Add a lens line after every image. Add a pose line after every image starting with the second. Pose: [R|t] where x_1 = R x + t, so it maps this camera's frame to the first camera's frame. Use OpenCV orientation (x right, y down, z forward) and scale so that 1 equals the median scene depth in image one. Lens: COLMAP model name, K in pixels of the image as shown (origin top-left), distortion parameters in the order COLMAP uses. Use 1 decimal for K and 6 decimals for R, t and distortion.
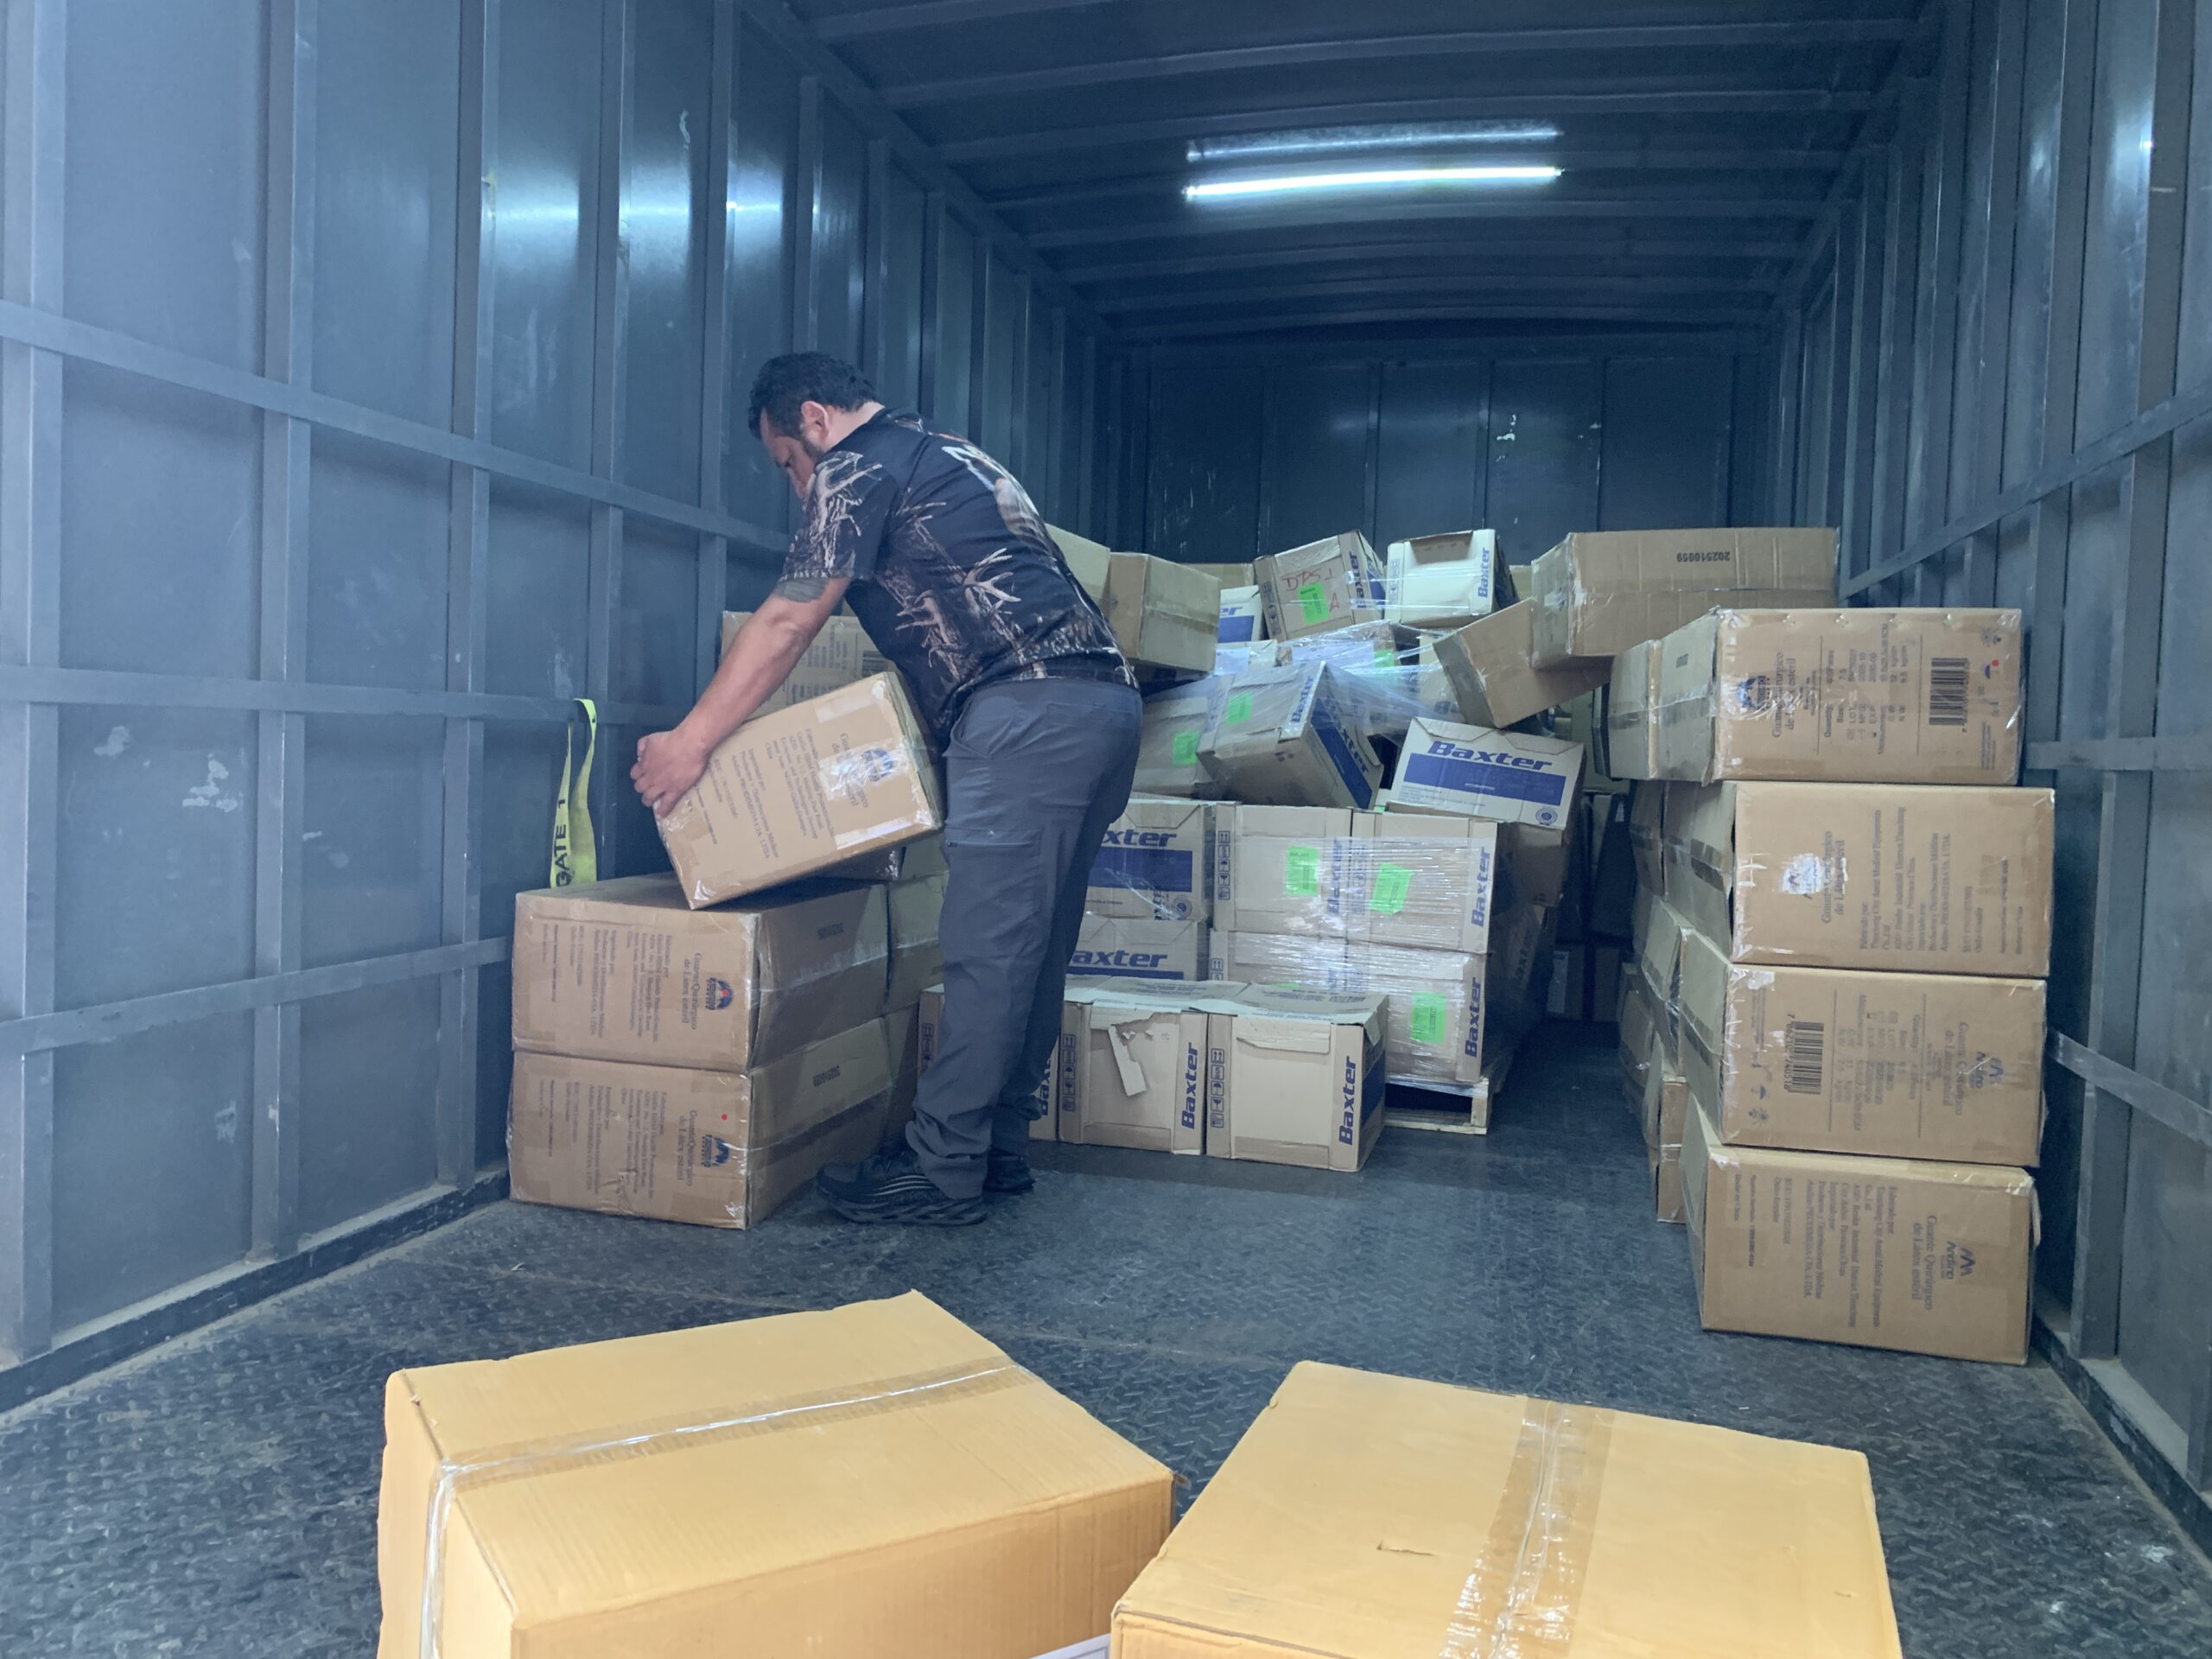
lens RADIAL K [[1663.9, 0, 1106.0], [0, 1663.9, 829.5], [0, 0, 1]] dist [0.004483, 0.005377]
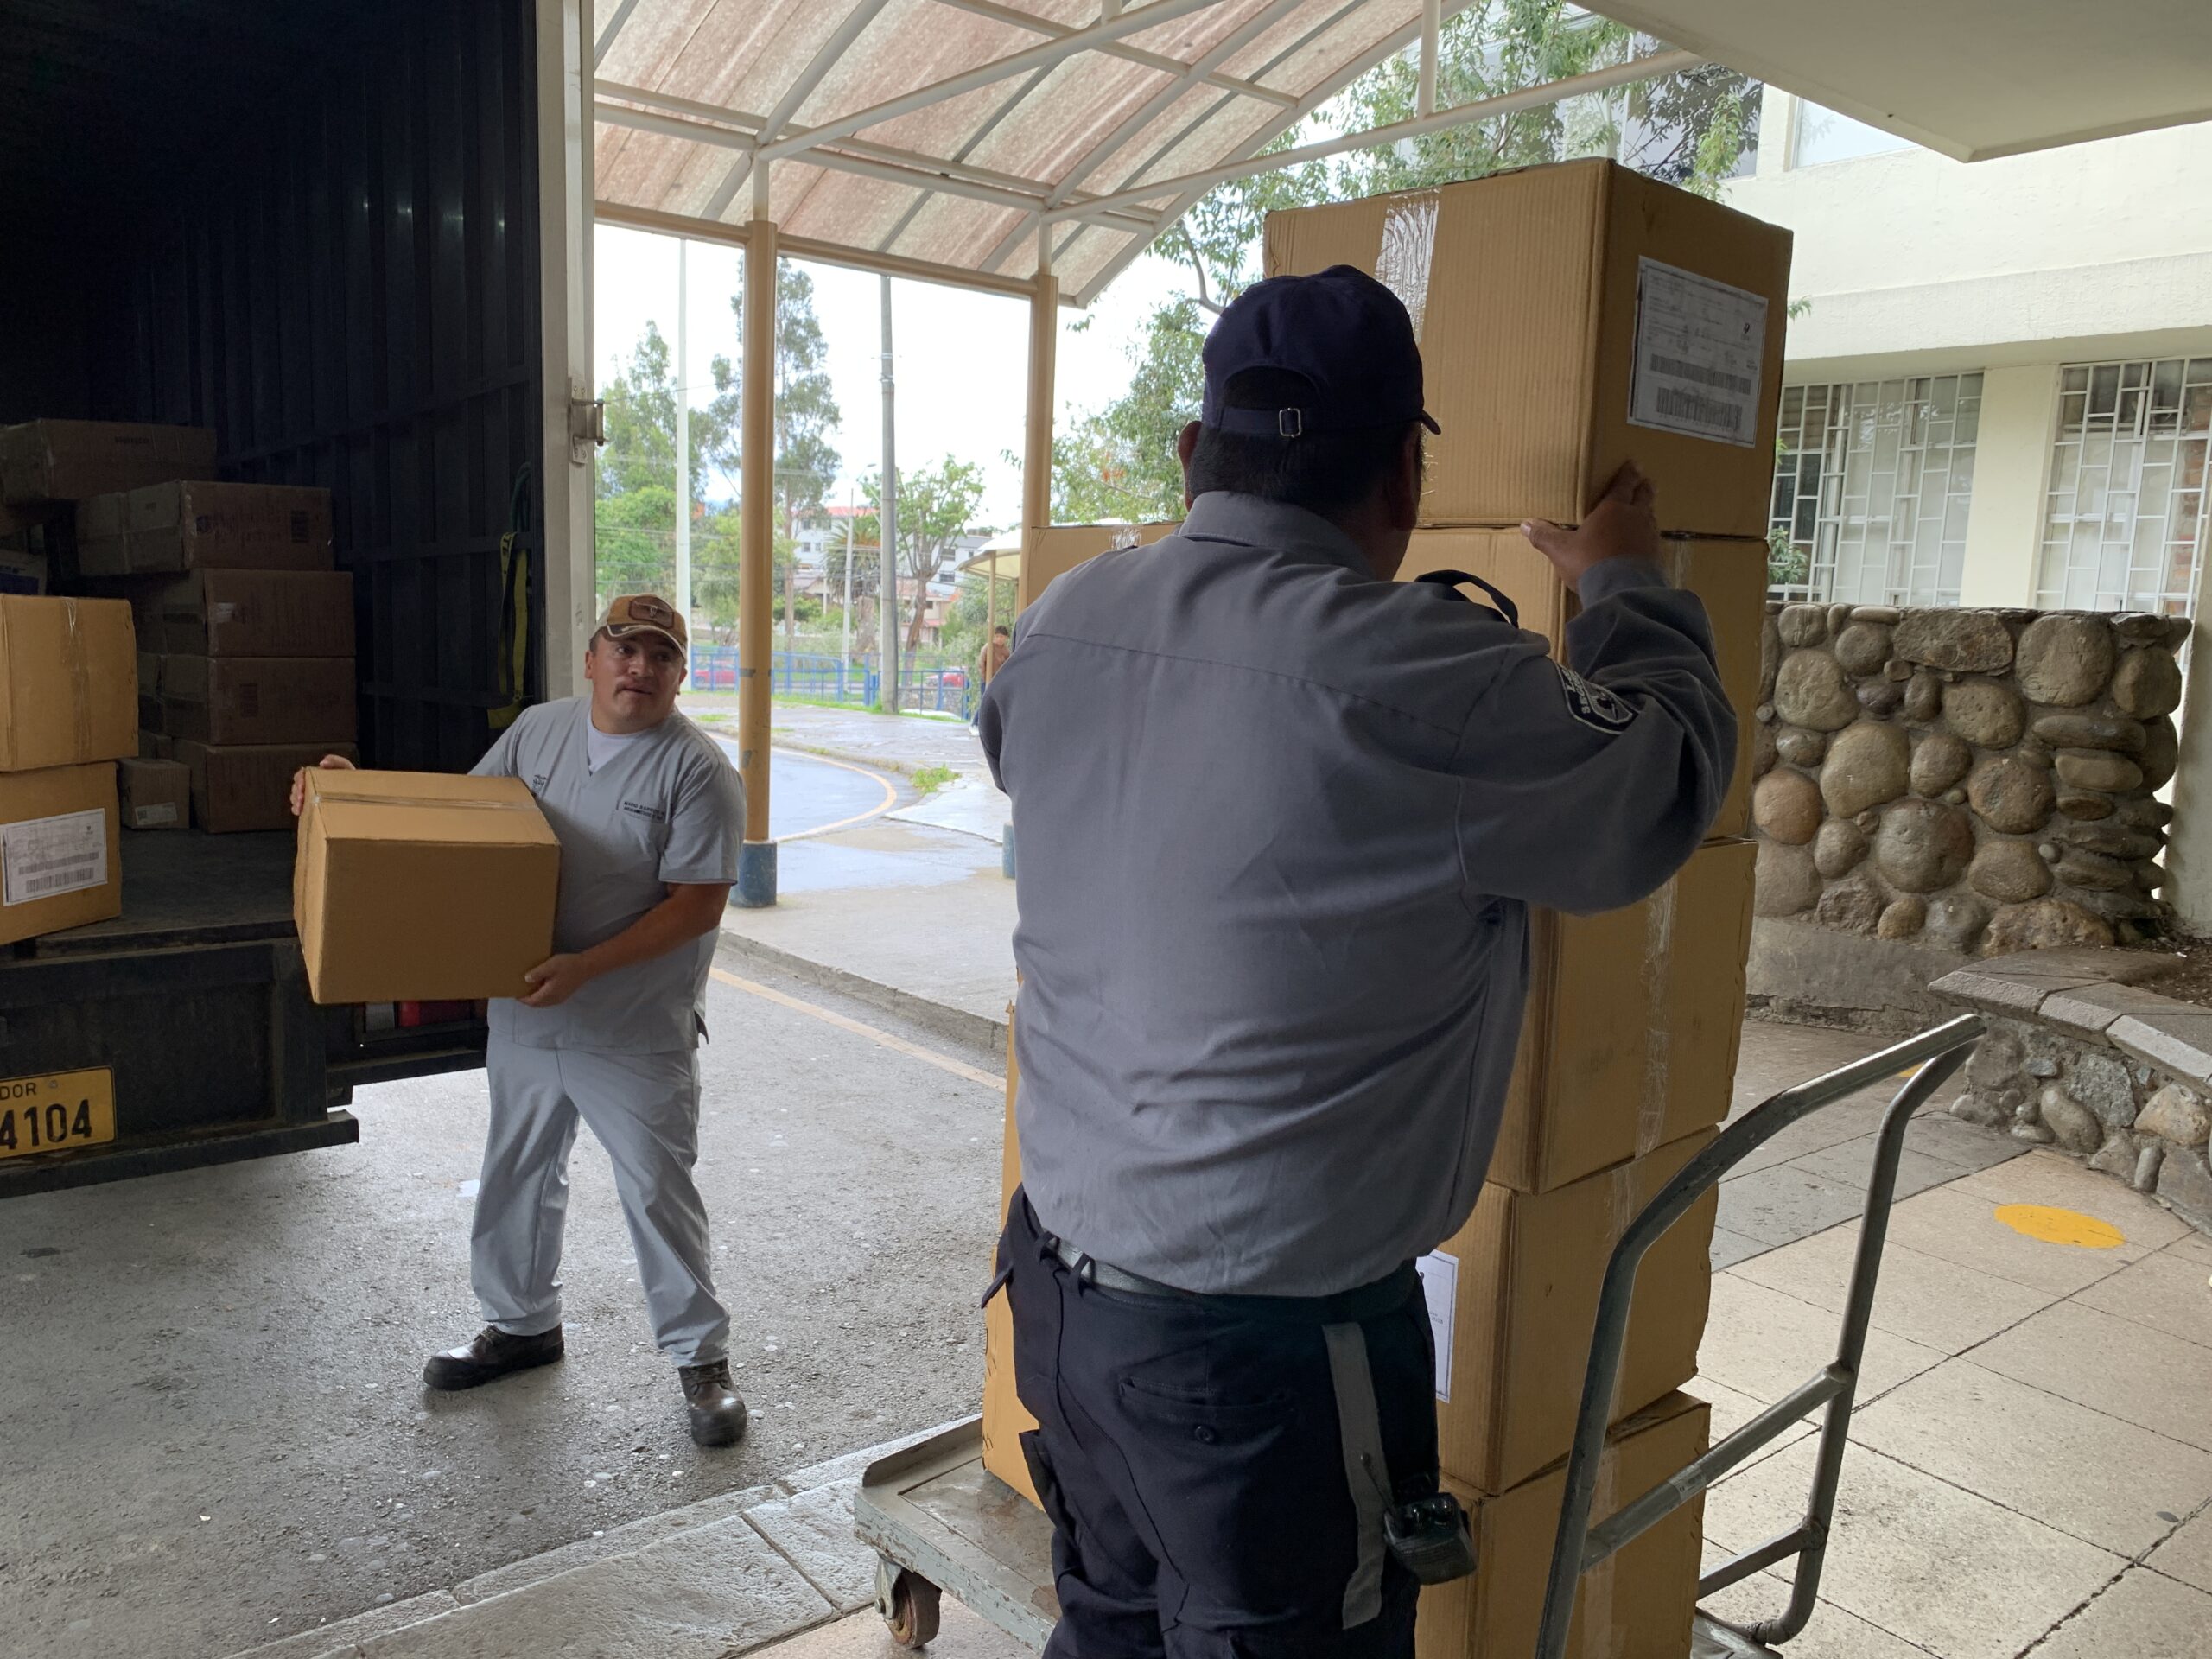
lens RADIAL K [[1663.9, 0, 1106.0], [0, 1663.9, 829.5], [0, 0, 1]] dist [0.004483, 0.005377]
pose [[0.584858, -0.100371, 0.804902, -0.496647], [0.035119, 0.994517, 0.098498, 0.099113], [-0.810375, -0.029340, 0.585176, -0.840201]]
